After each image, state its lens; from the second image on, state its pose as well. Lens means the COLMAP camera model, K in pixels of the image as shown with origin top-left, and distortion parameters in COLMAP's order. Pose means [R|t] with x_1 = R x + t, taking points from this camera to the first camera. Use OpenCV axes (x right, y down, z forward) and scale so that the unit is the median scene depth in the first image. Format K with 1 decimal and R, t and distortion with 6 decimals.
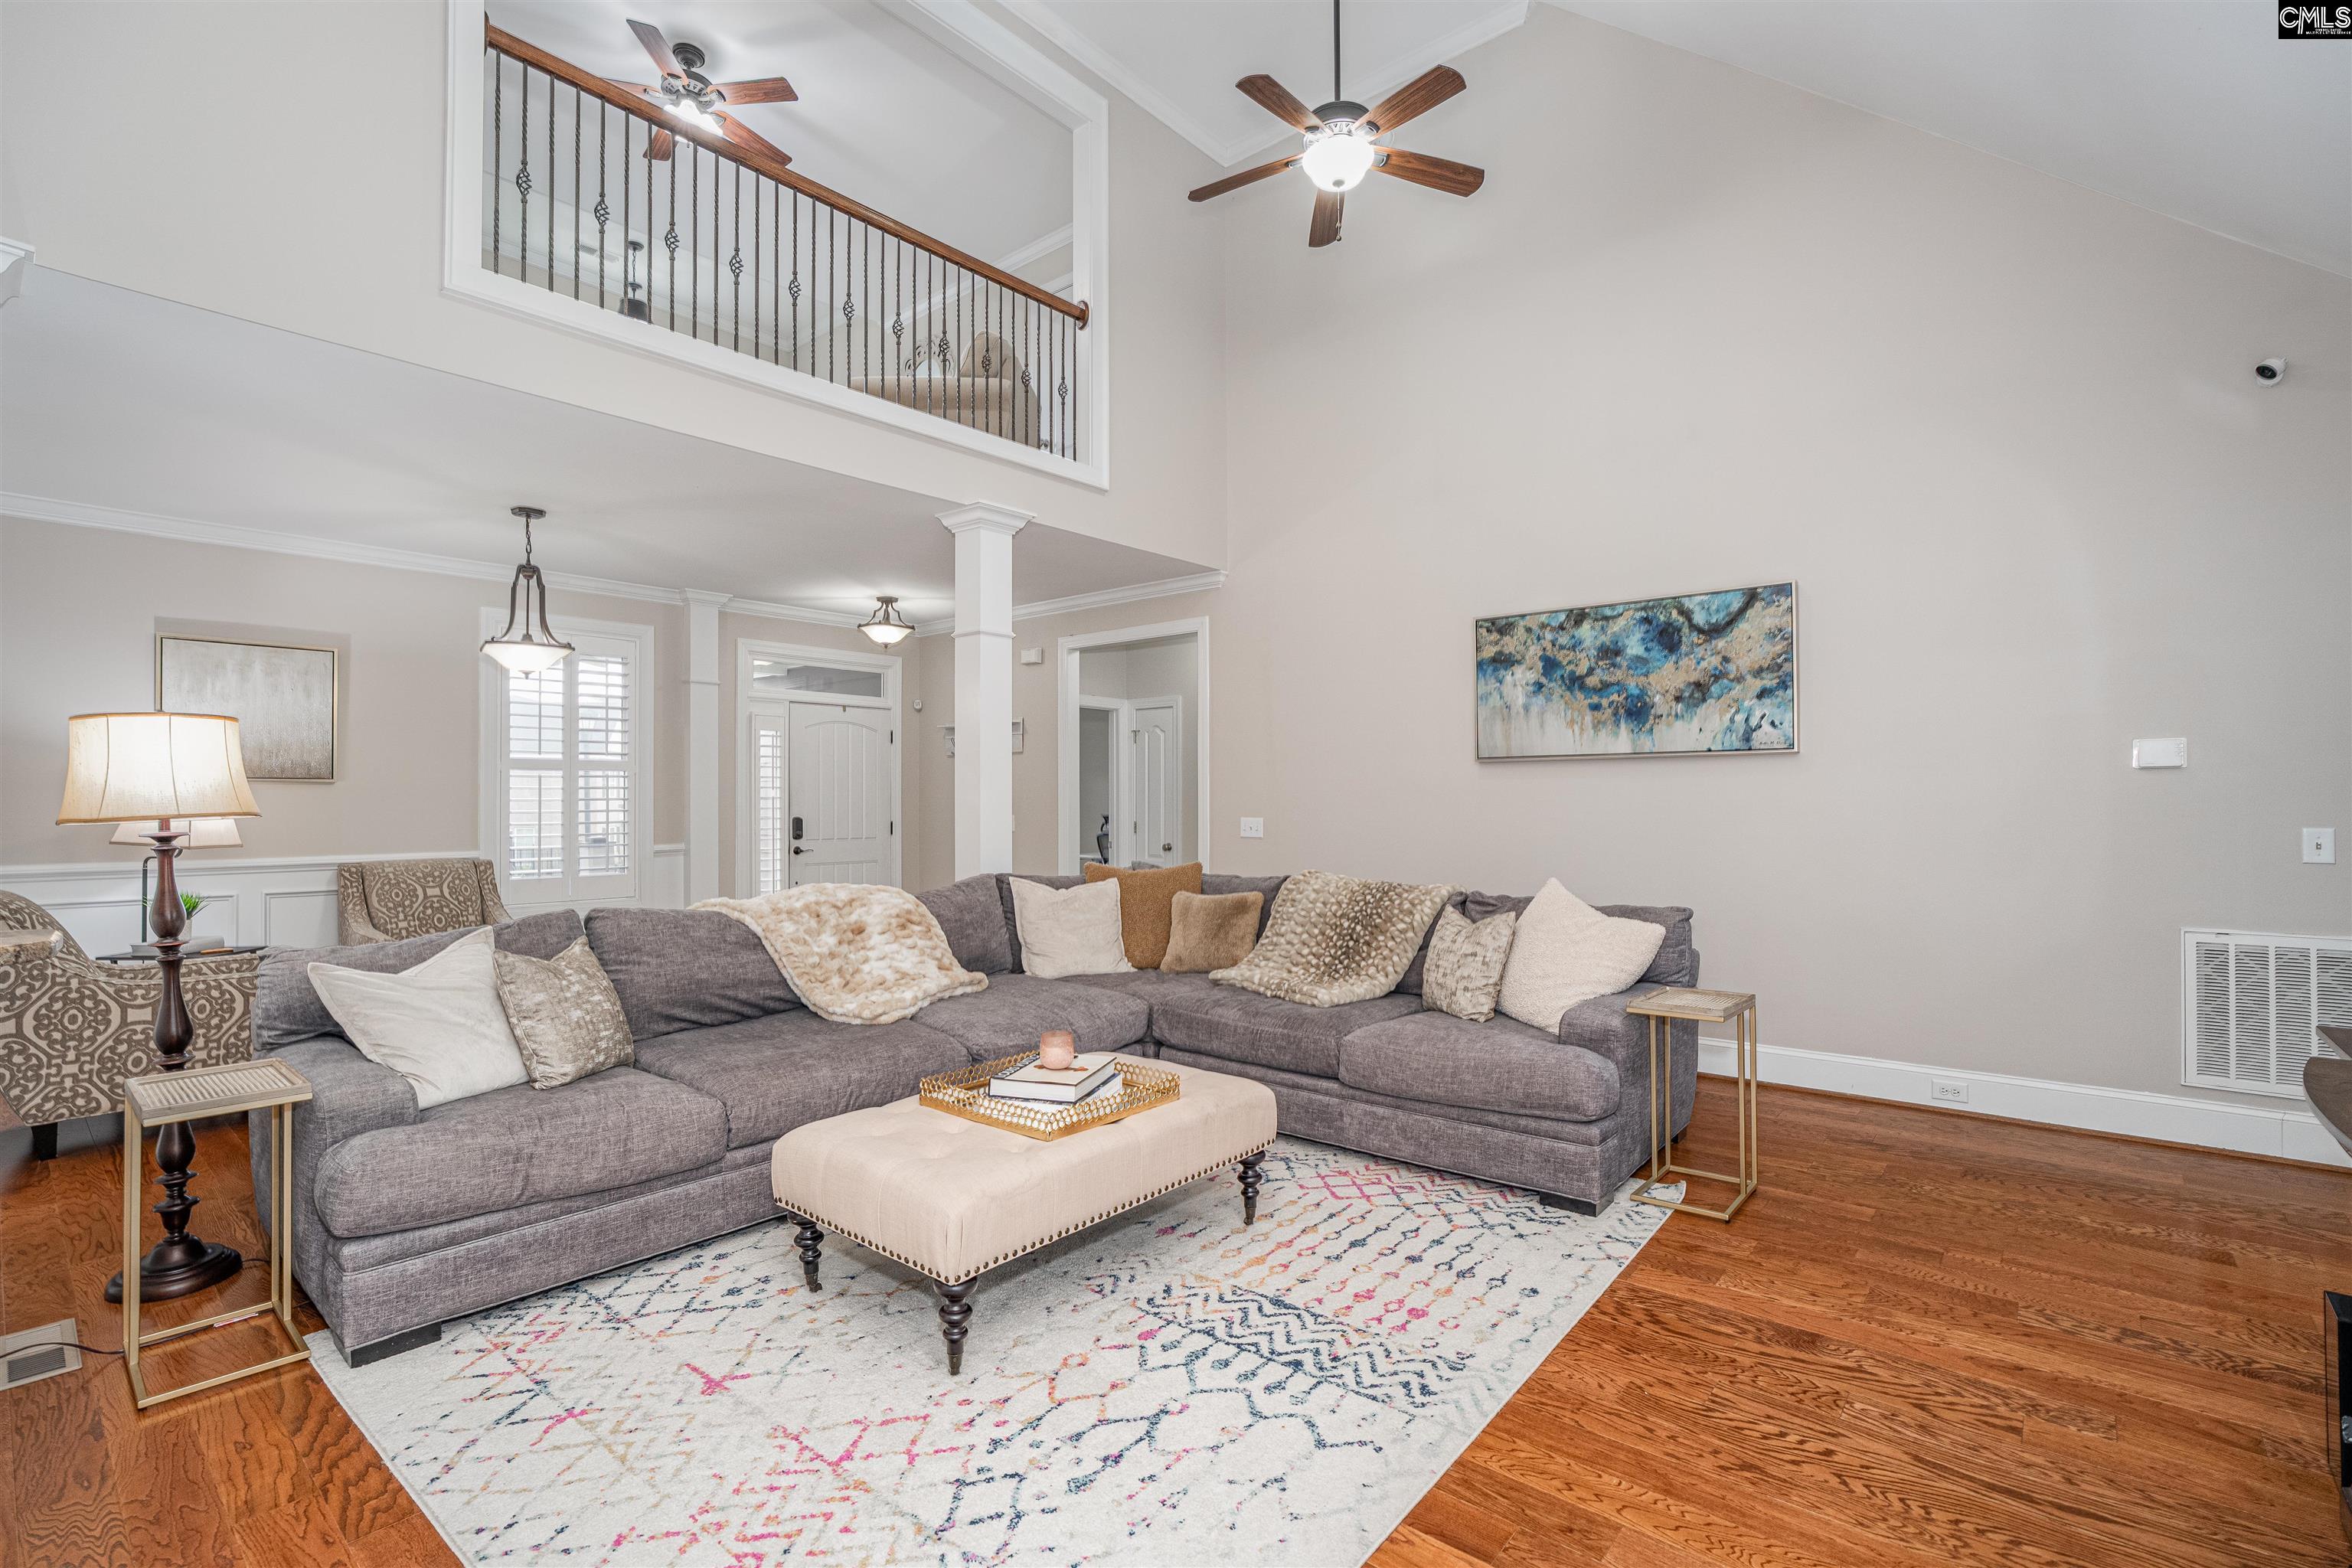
lens RADIAL K [[1074.2, 0, 1180.3], [0, 1074.2, 787.3], [0, 0, 1]] dist [-0.002681, 0.002751]
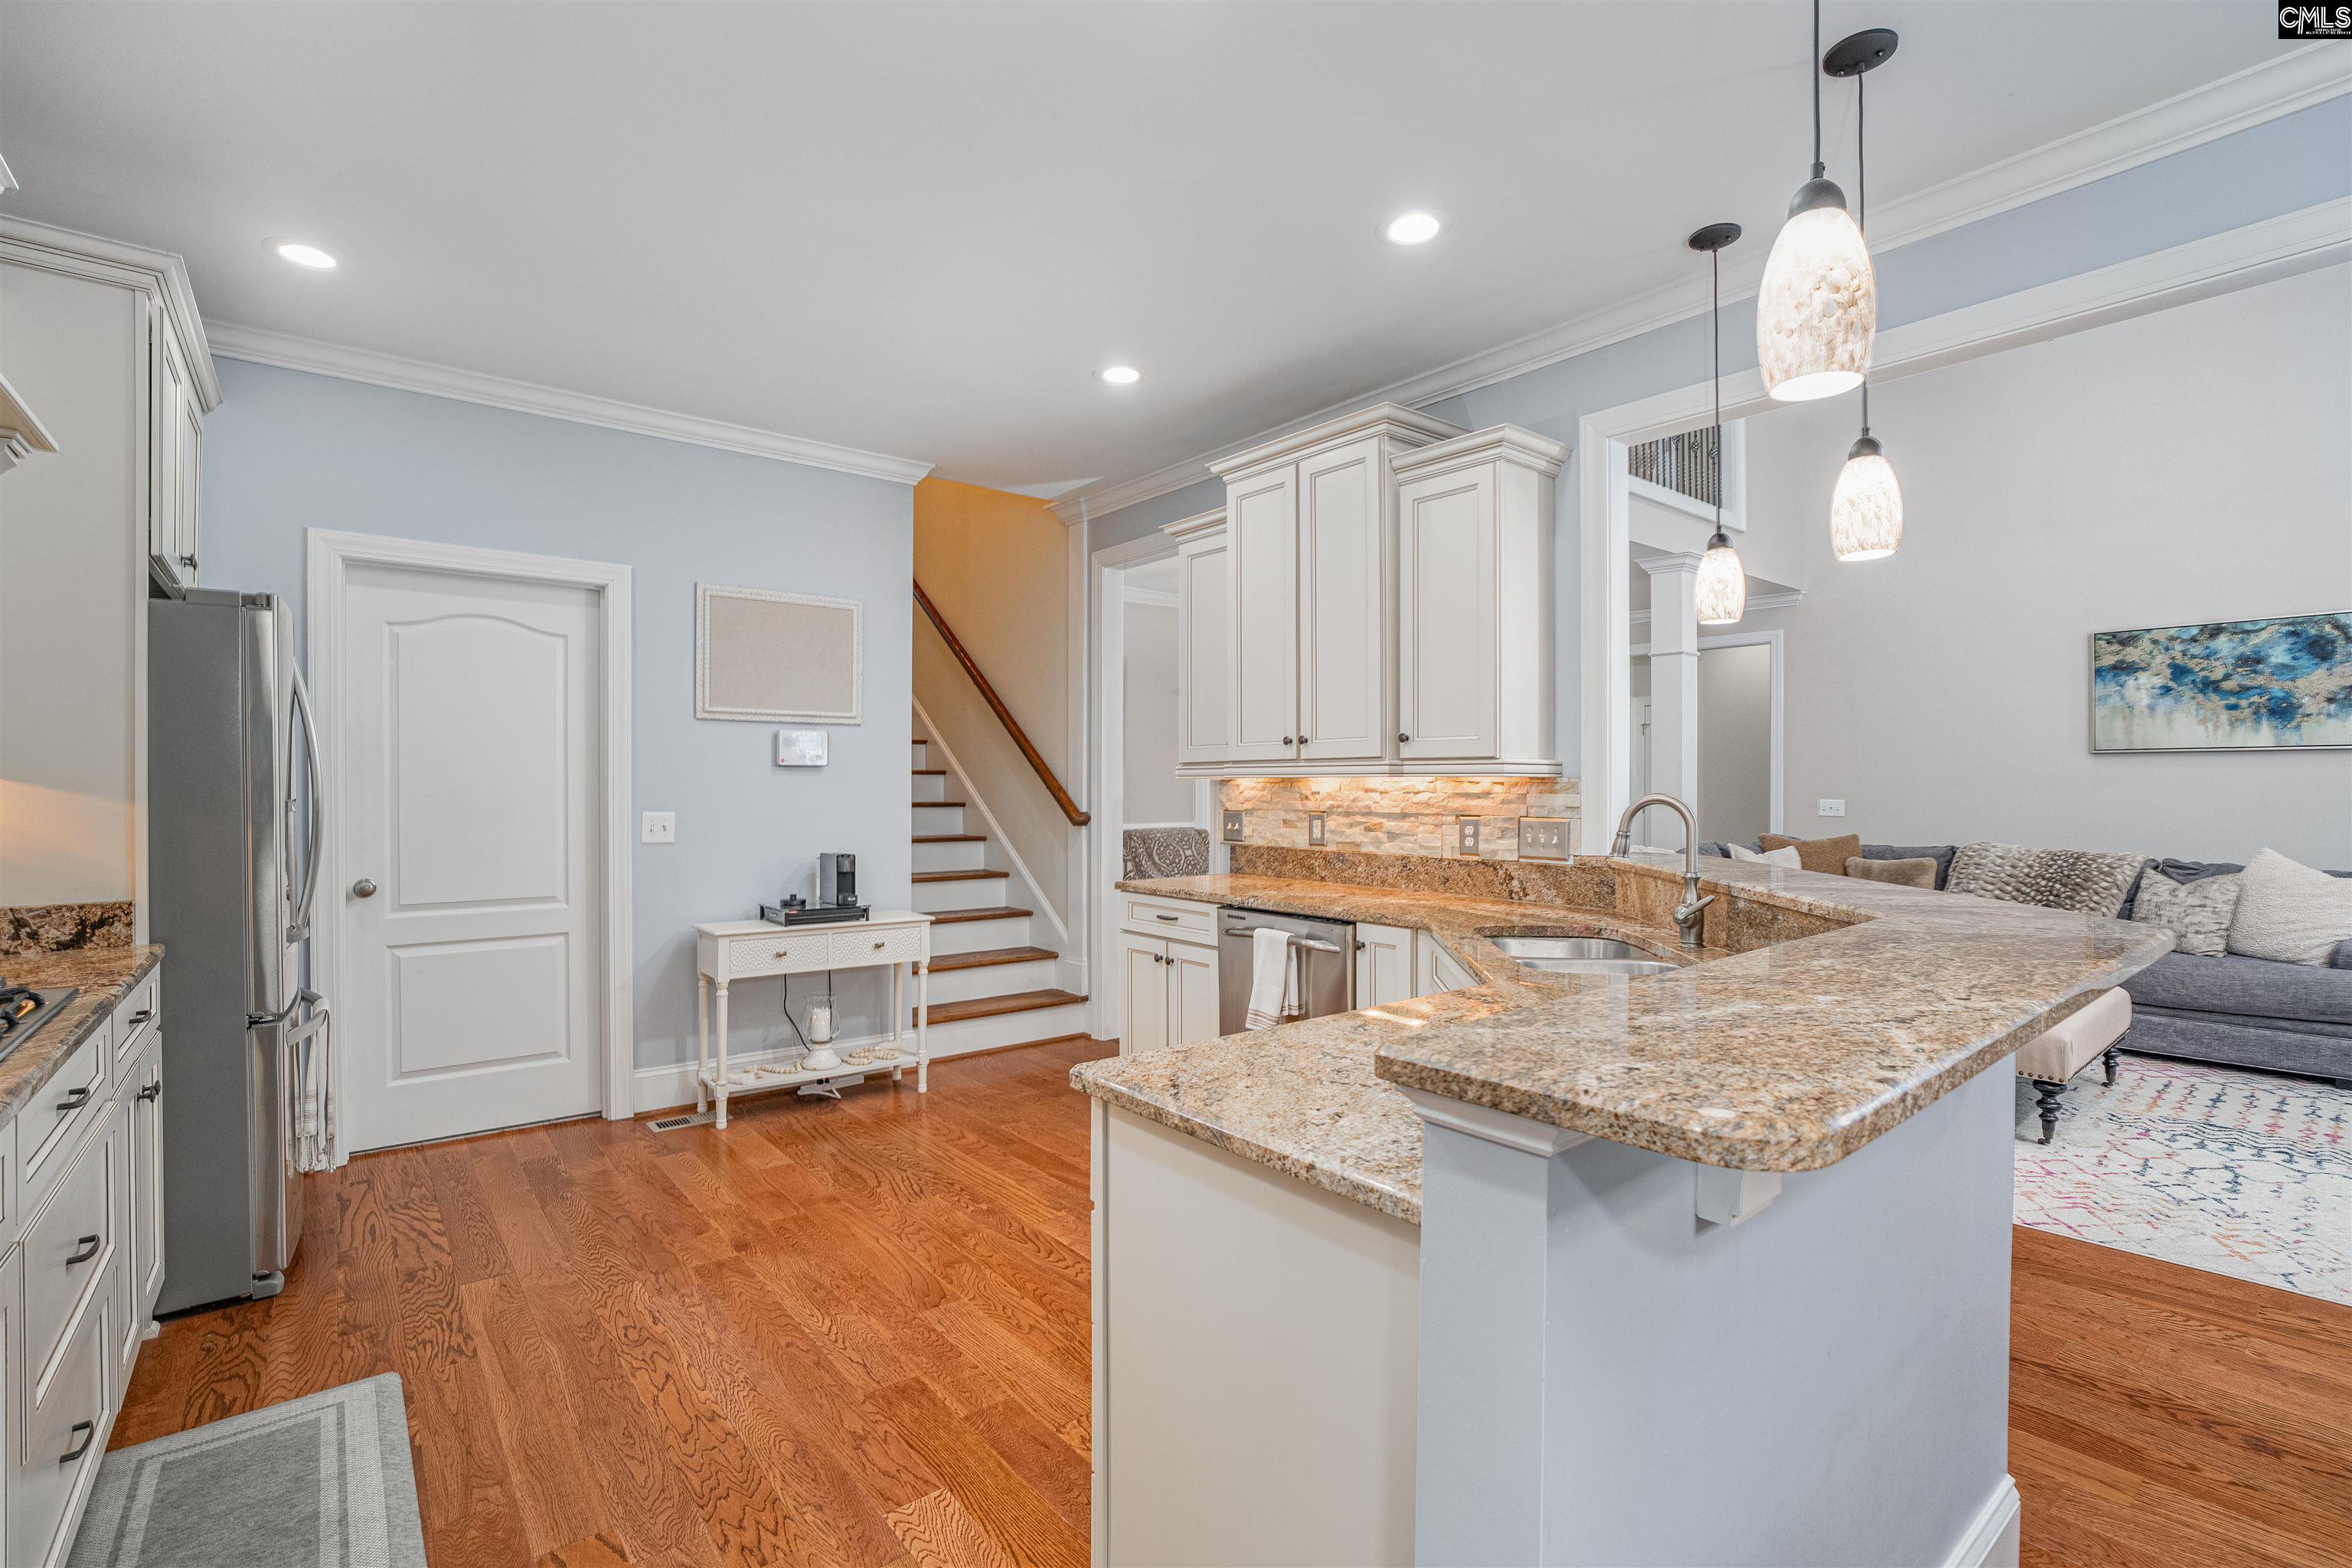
lens RADIAL K [[1074.2, 0, 1175.1], [0, 1074.2, 787.8], [0, 0, 1]] dist [-0.002681, 0.002751]
pose [[0.986448, 0.004088, -0.164021, -0.576046], [-0.002052, 0.999919, 0.012584, 0.001505], [0.164059, -0.012077, 0.986377, -0.364175]]
